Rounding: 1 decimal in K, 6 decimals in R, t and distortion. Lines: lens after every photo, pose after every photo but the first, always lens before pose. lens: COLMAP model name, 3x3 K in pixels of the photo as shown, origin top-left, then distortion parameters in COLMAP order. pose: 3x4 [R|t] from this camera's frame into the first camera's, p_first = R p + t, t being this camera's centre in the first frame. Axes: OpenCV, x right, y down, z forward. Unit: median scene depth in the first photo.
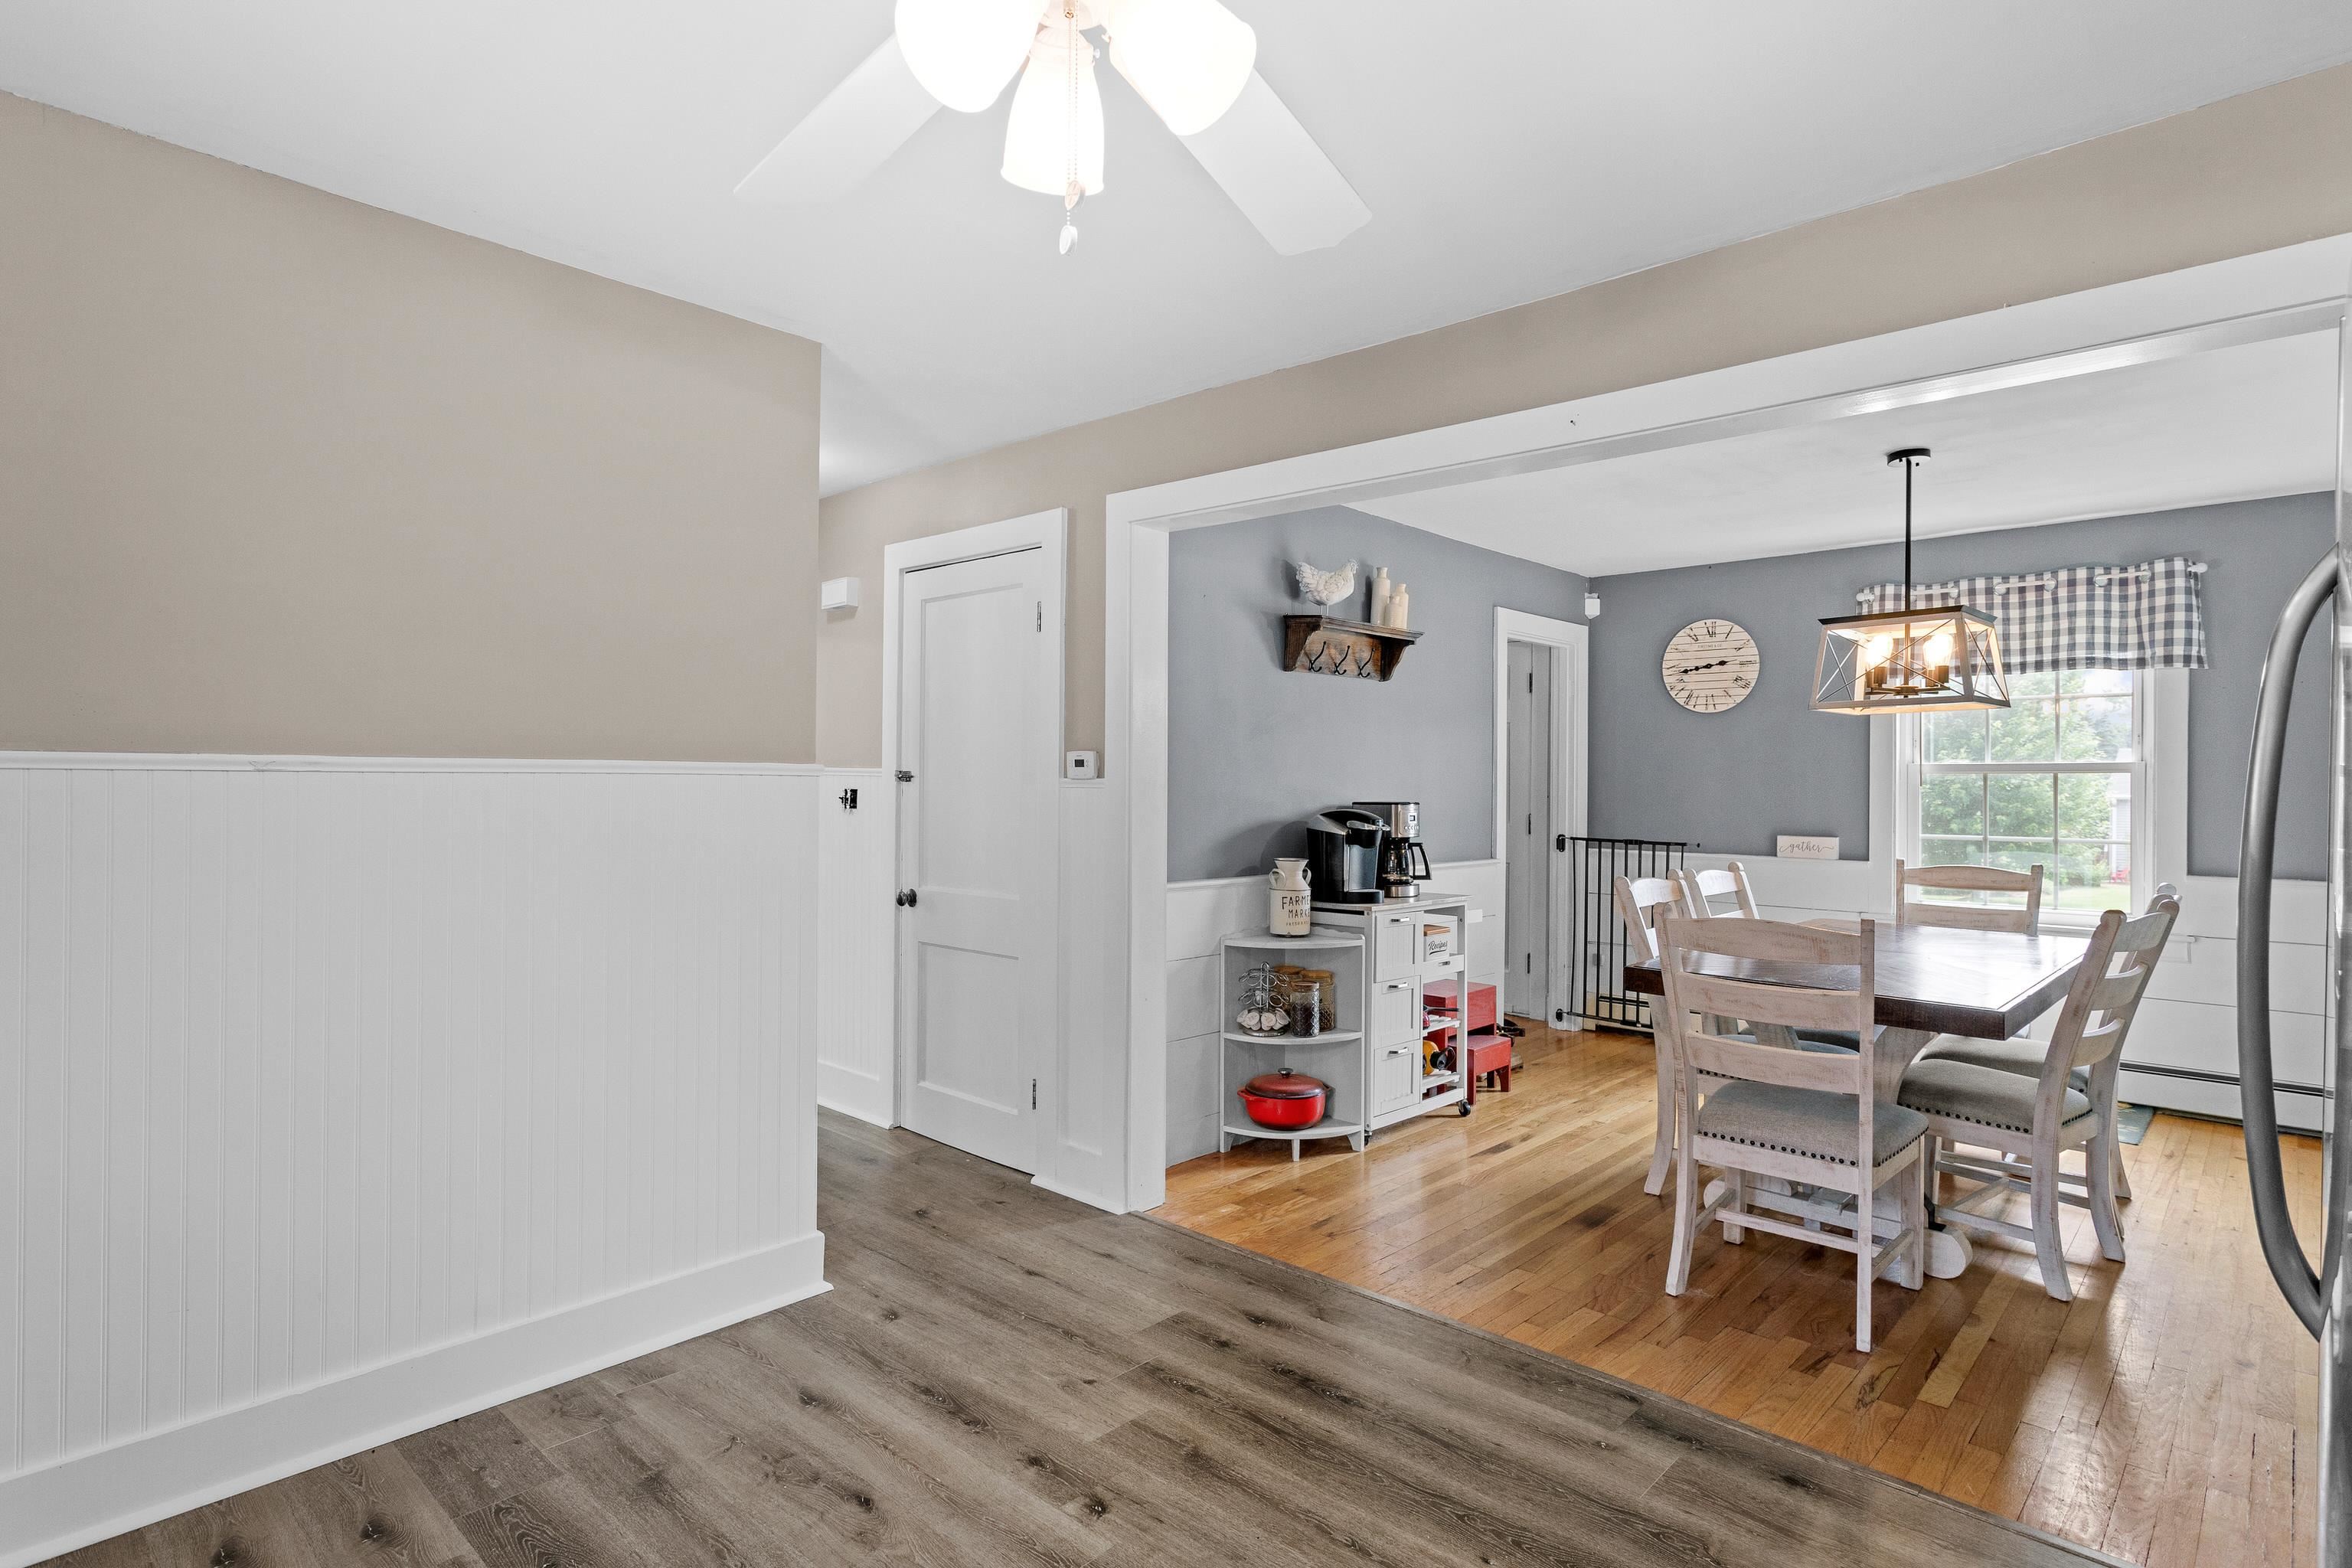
lens RADIAL K [[1193.1, 0, 1196.7], [0, 1193.1, 772.5], [0, 0, 1]] dist [-0.015554, 0.009243]
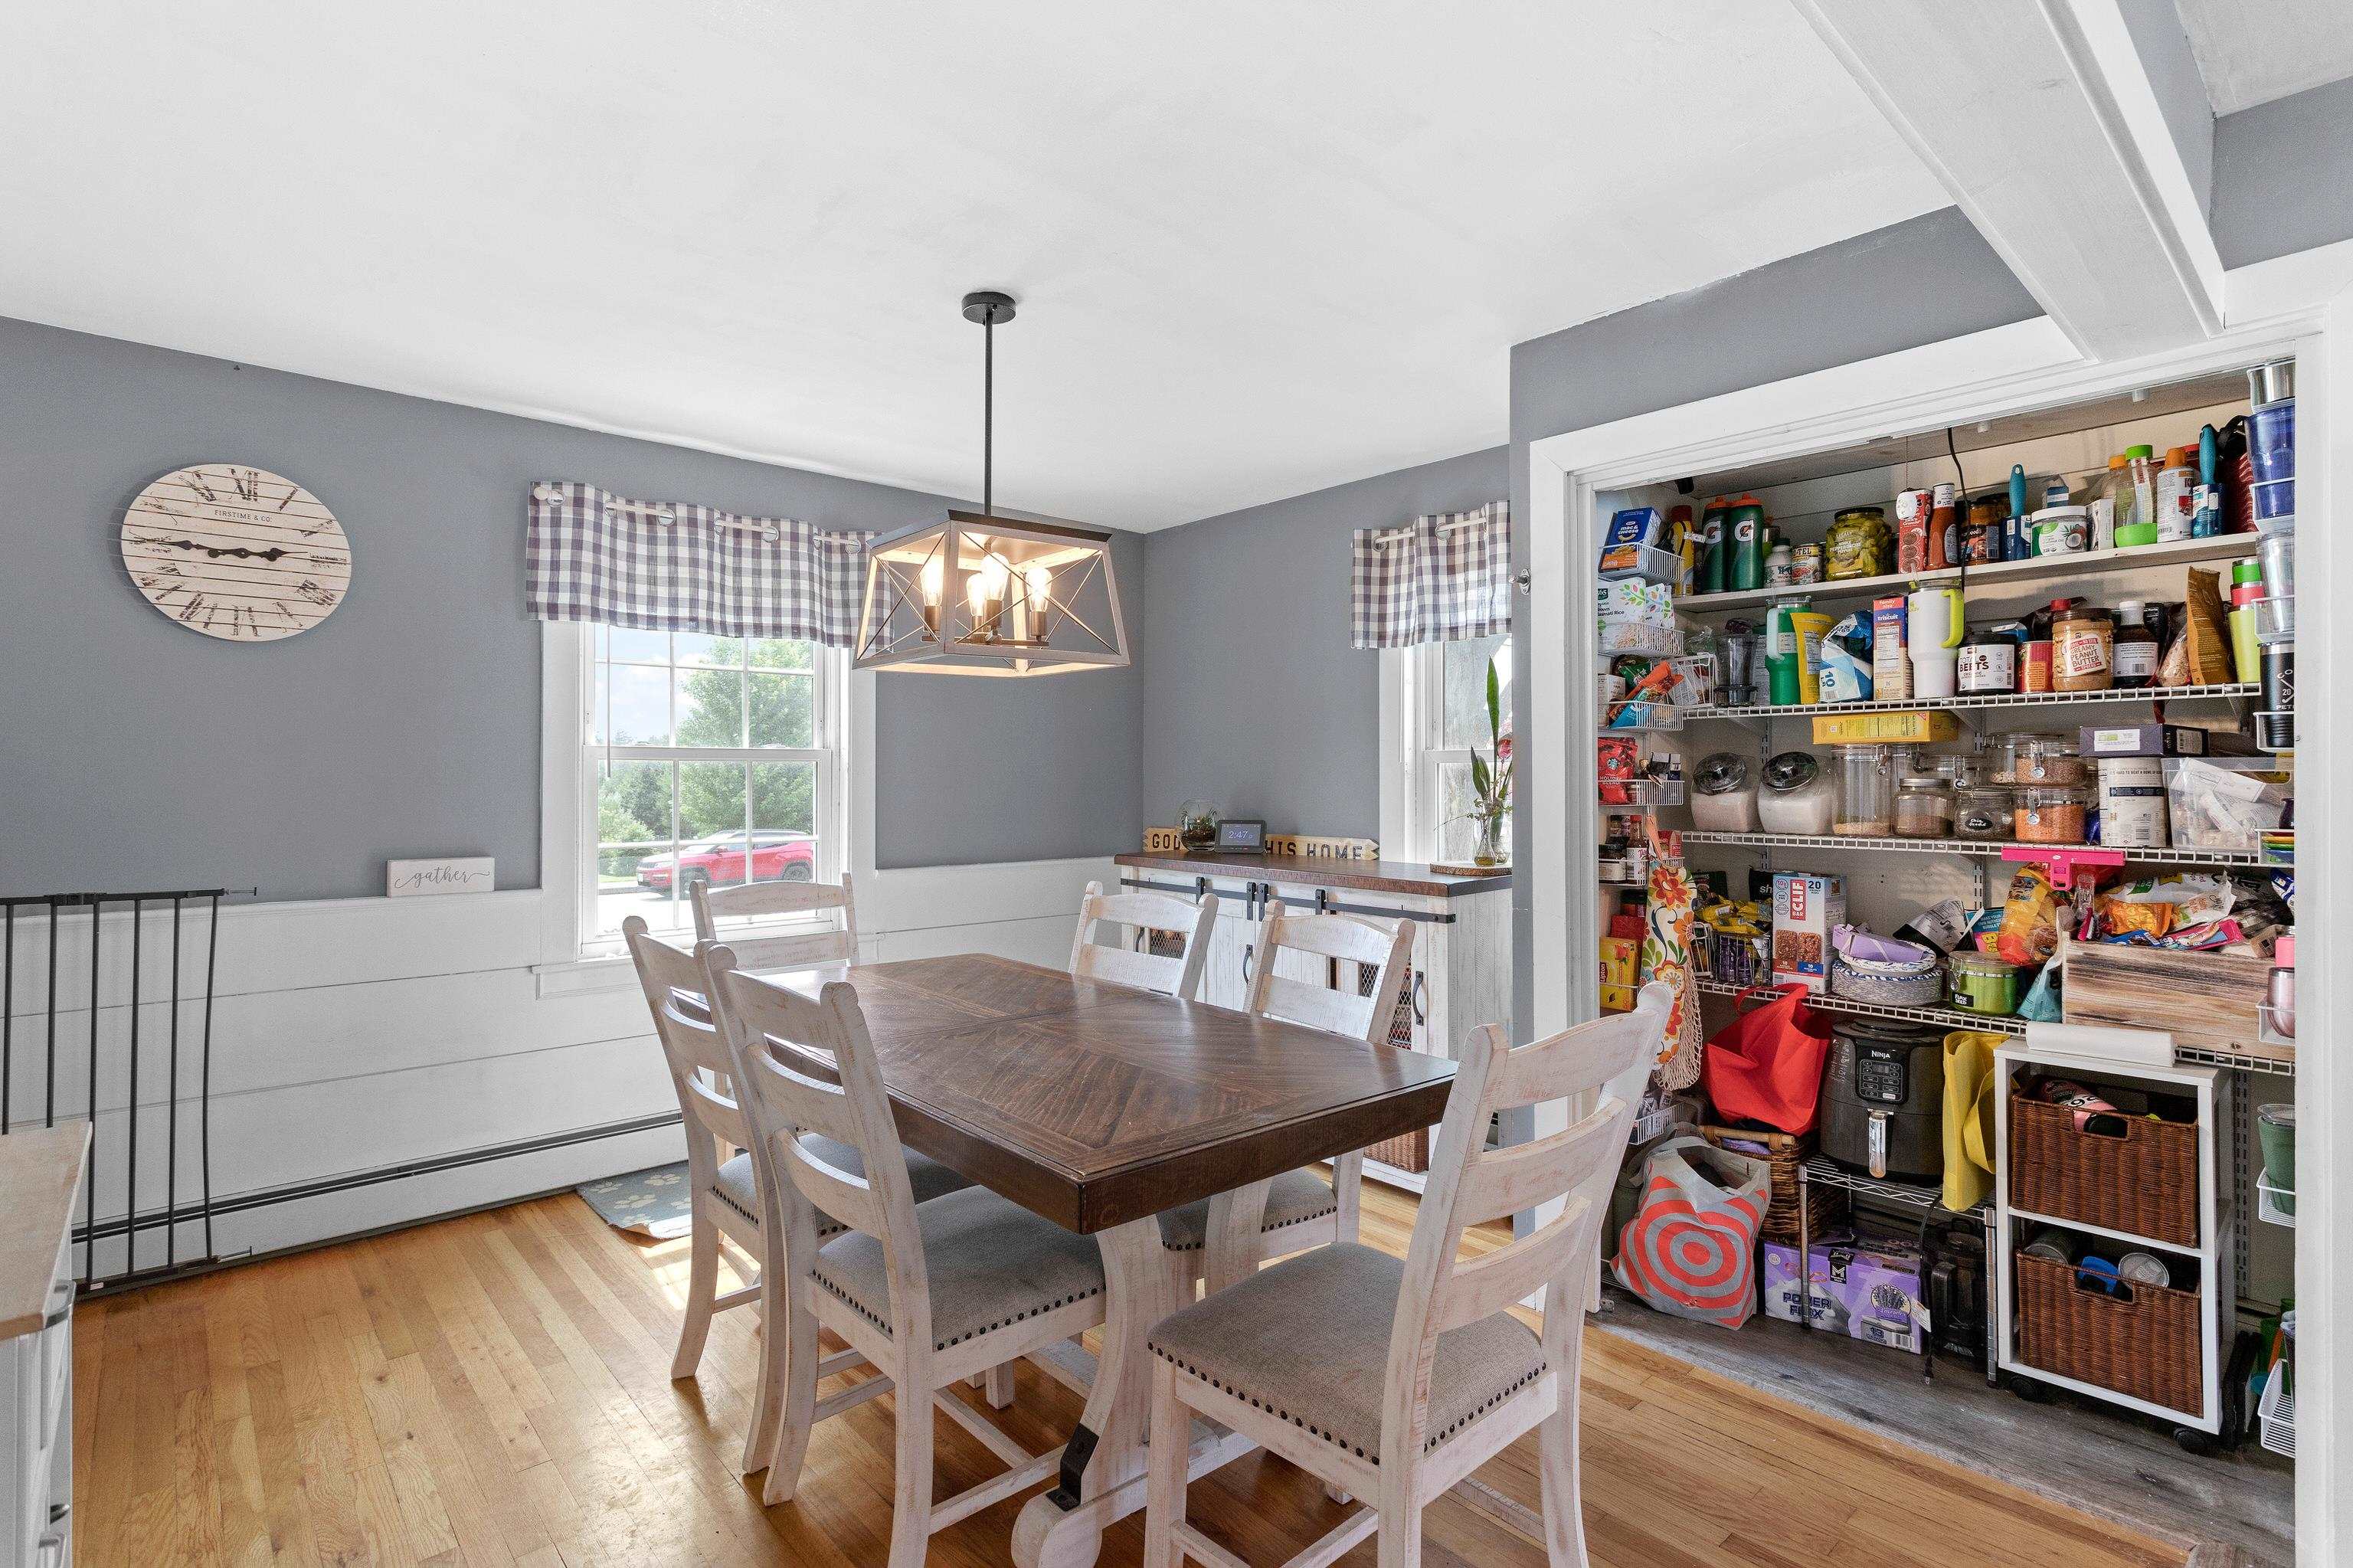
lens RADIAL K [[1142.0, 0, 1227.0], [0, 1142.0, 777.6], [0, 0, 1]] dist [0.005912, 0.004361]
pose [[0.101140, -0.003547, 0.994866, -0.044938], [-0.010152, 0.999938, 0.004597, 0.005178], [-0.994820, -0.010565, 0.101097, 0.590056]]
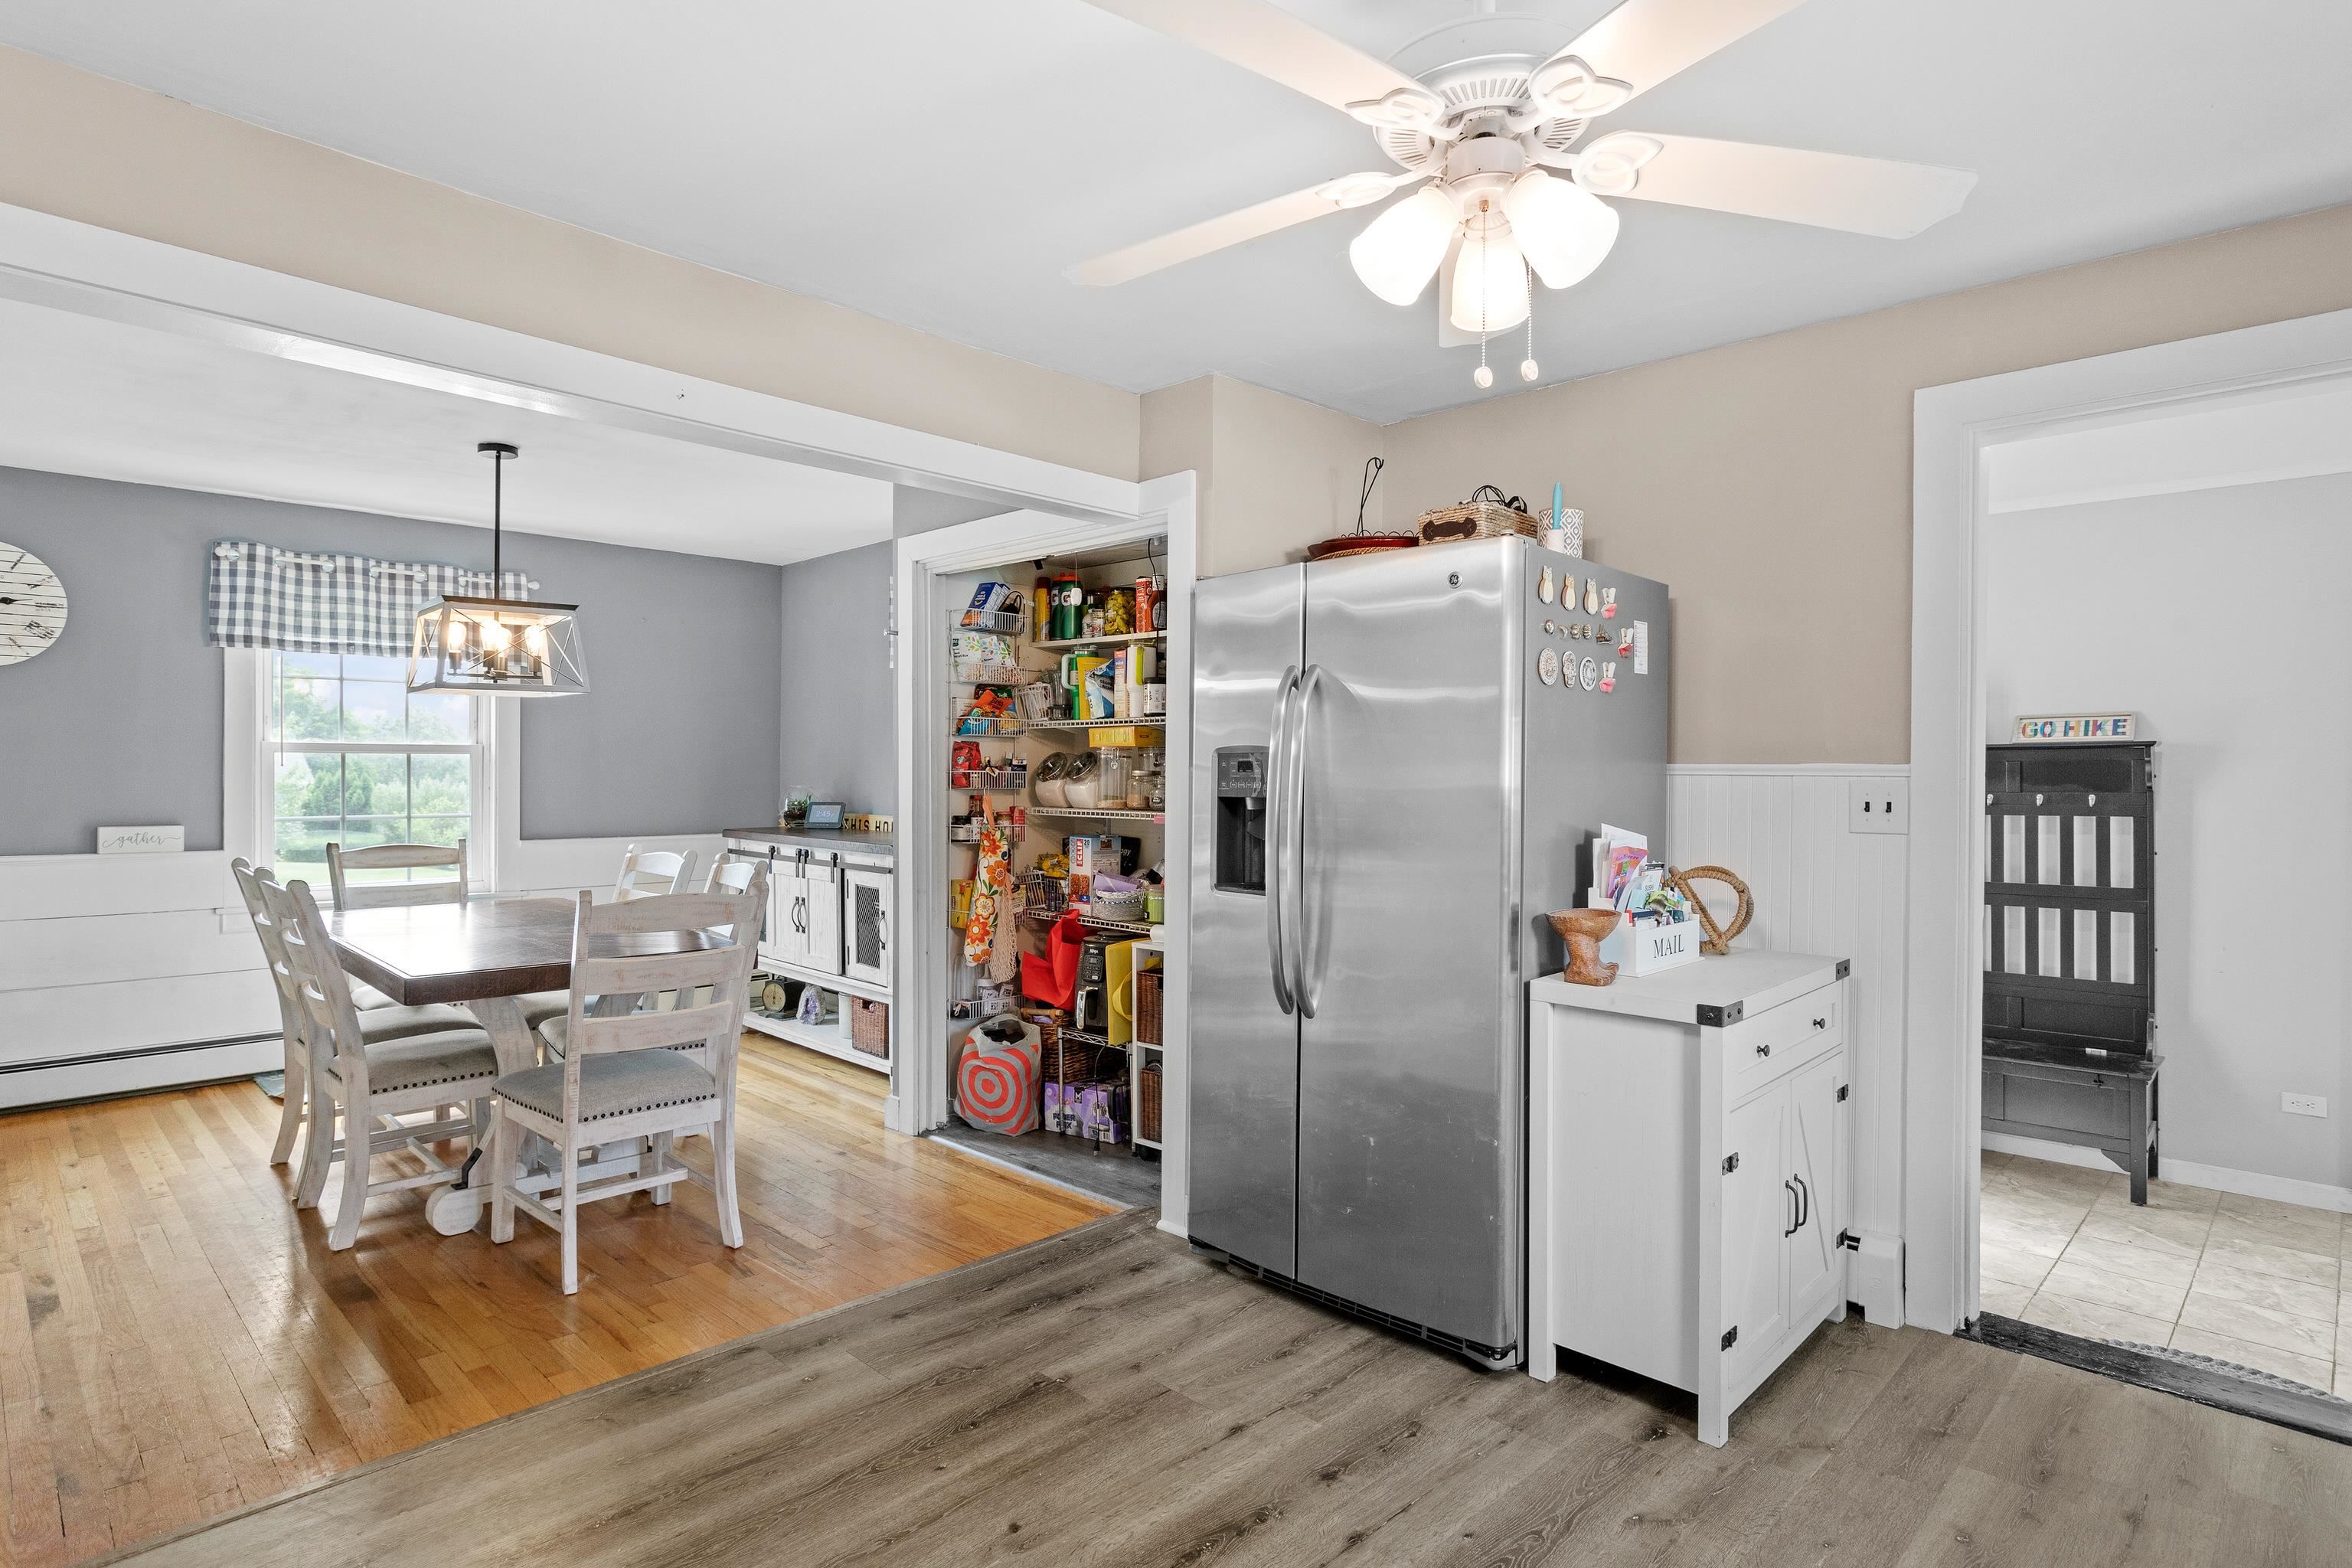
lens RADIAL K [[1193.1, 0, 1172.9], [0, 1193.1, 779.8], [0, 0, 1]] dist [-0.015554, 0.009243]
pose [[0.048848, -0.012505, 0.998728, -0.308146], [-0.014376, 0.999809, 0.013222, 0.000021], [-0.998703, -0.015003, 0.048658, 0.267065]]
